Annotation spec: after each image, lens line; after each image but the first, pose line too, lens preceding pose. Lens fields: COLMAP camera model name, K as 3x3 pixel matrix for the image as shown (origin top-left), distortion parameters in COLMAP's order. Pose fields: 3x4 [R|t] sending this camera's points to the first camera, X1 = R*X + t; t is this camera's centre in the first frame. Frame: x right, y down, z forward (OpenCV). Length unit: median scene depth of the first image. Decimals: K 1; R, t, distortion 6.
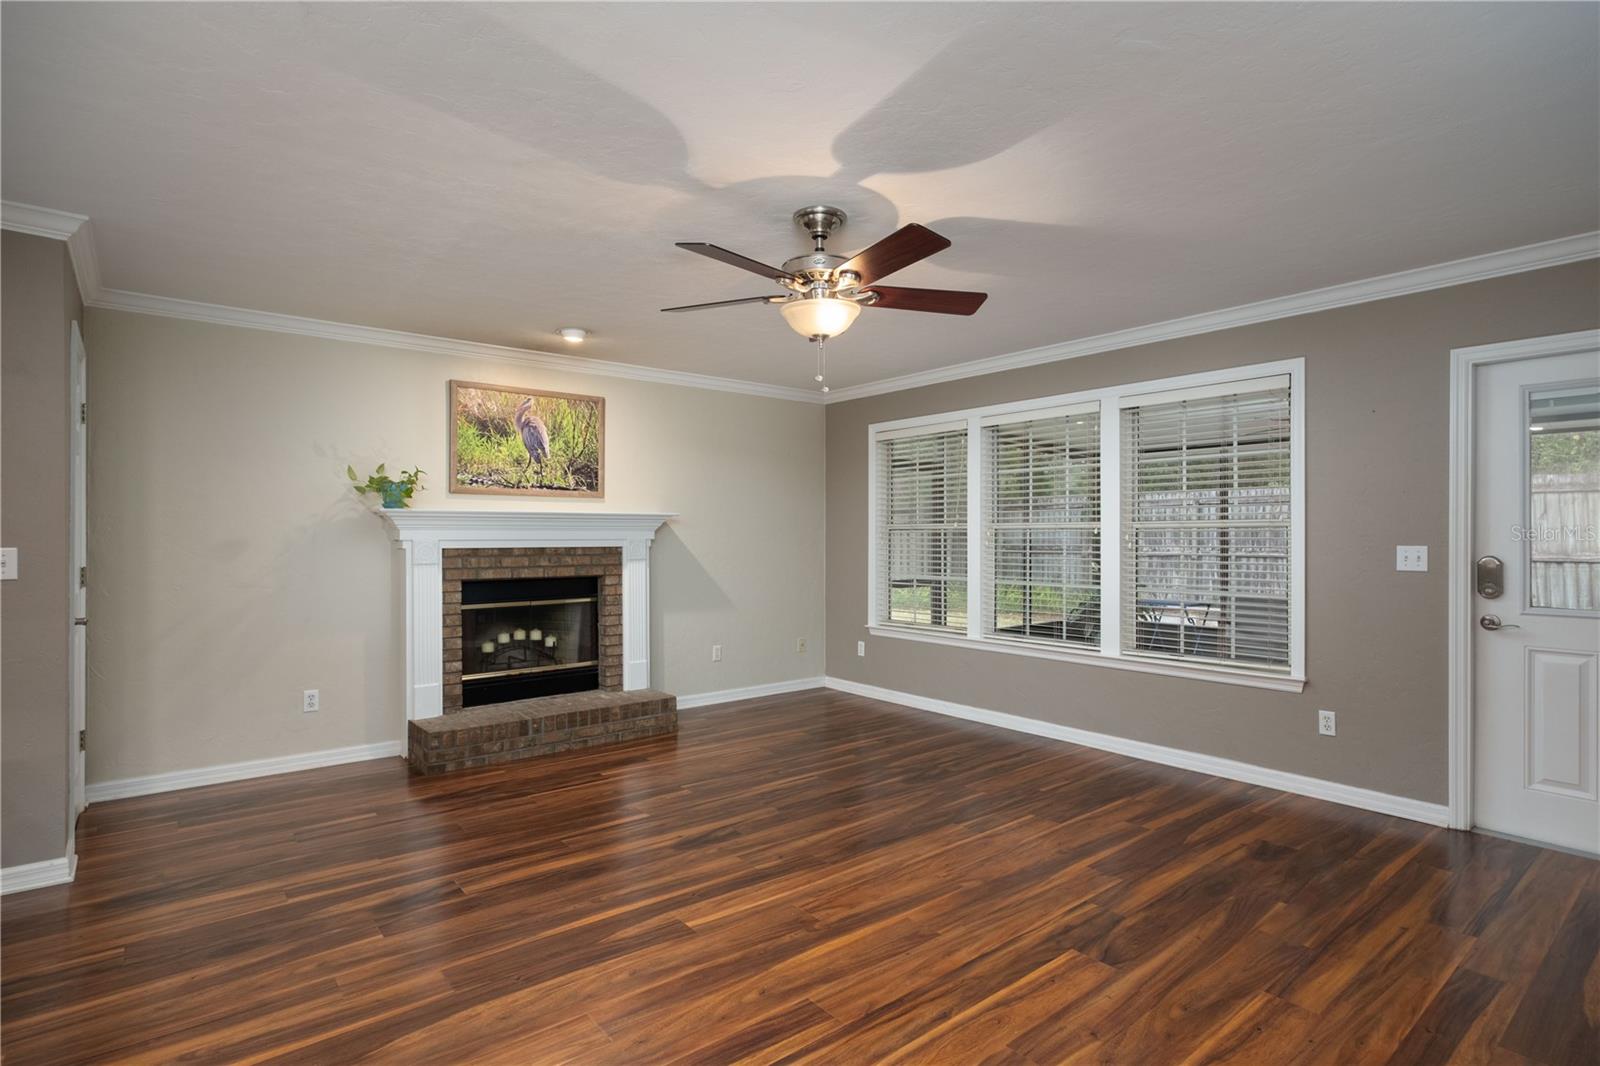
lens RADIAL K [[802.1, 0, 813.5], [0, 802.1, 533.5], [0, 0, 1]] dist [-0.001463, 0.000967]
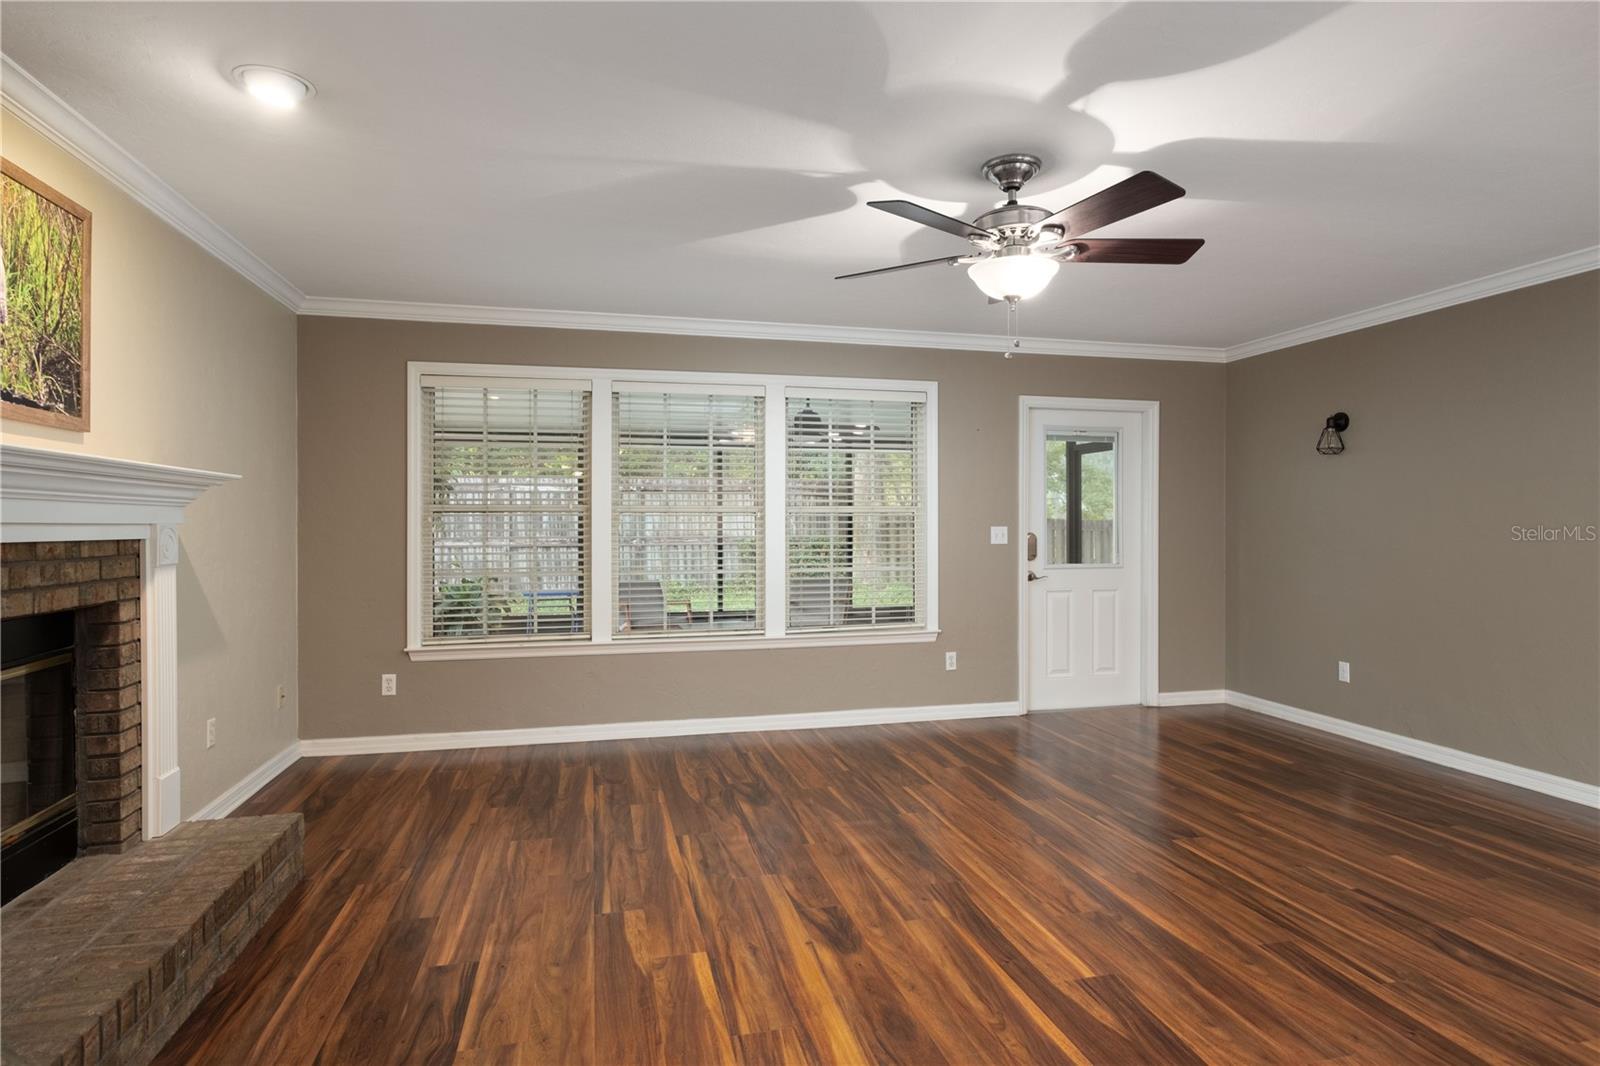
lens RADIAL K [[859.0, 0, 807.7], [0, 859.0, 528.0], [0, 0, 1]] dist [0.001409, 0.000858]
pose [[0.436060, -0.003044, 0.899913, -0.761012], [0.000494, 0.999995, 0.003144, 0.012075], [-0.899918, -0.000927, 0.436059, 0.610279]]
